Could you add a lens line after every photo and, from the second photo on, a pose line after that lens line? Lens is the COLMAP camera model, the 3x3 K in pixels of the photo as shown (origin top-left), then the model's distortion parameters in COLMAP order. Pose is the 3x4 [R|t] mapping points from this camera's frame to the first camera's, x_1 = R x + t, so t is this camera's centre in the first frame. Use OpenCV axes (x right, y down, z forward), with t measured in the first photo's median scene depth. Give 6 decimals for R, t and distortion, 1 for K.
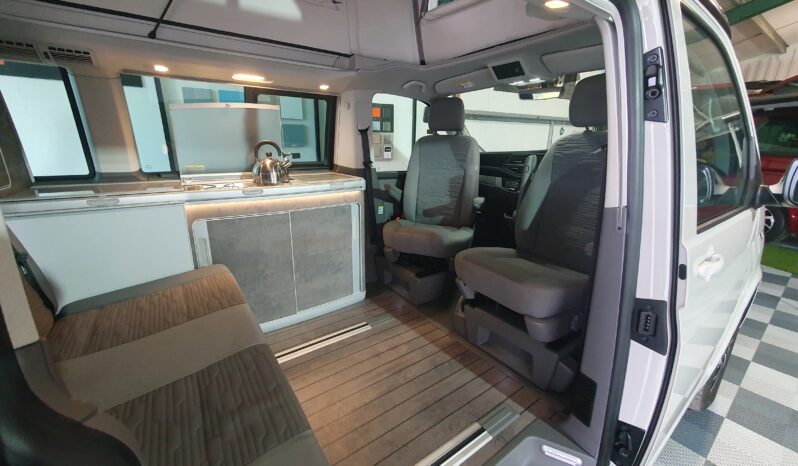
lens RADIAL K [[314.6, 0, 392.2], [0, 314.6, 228.0], [0, 0, 1]] dist [0.010441, -0.001296]
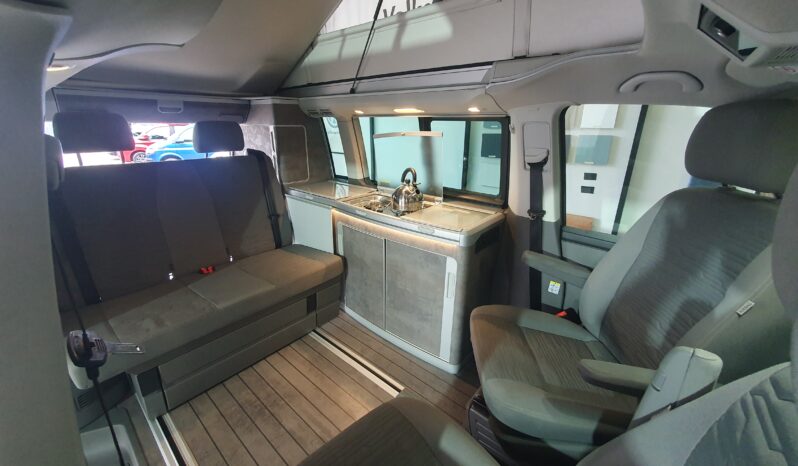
lens RADIAL K [[314.6, 0, 388.9], [0, 314.6, 226.6], [0, 0, 1]] dist [0.010441, -0.001296]
pose [[0.235198, 0.300110, -0.924454, 0.569180], [-0.260114, 0.935878, 0.237641, -0.308089], [0.936495, 0.184571, 0.298180, 0.626259]]
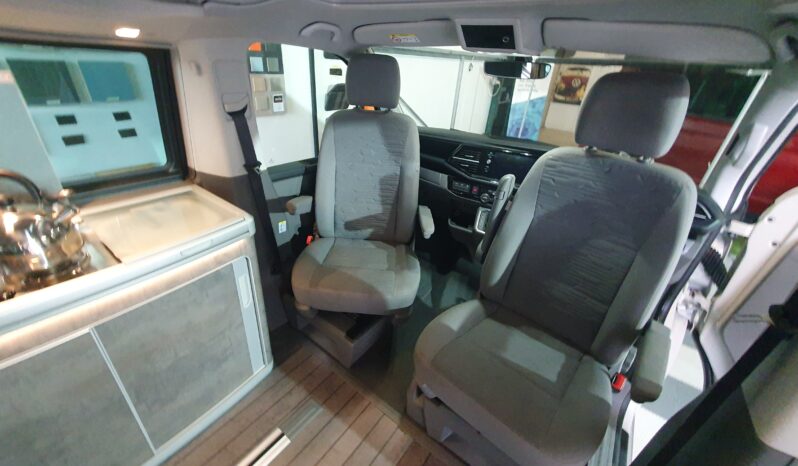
lens RADIAL K [[314.6, 0, 390.6], [0, 314.6, 227.7], [0, 0, 1]] dist [0.010441, -0.001296]
pose [[0.952051, -0.094532, 0.290969, -0.014330], [0.023546, 0.970885, 0.238388, -0.276070], [-0.305033, -0.220106, 0.926557, 0.397116]]
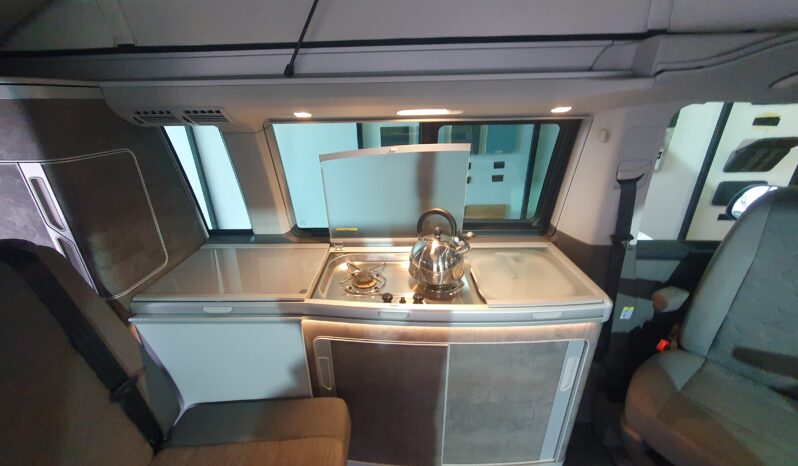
lens RADIAL K [[314.6, 0, 392.1], [0, 314.6, 227.1], [0, 0, 1]] dist [0.010441, -0.001296]
pose [[0.806562, 0.201882, -0.555610, -0.116220], [-0.131061, 0.977557, 0.164939, -0.315268], [0.576438, -0.060215, 0.814919, 0.422632]]
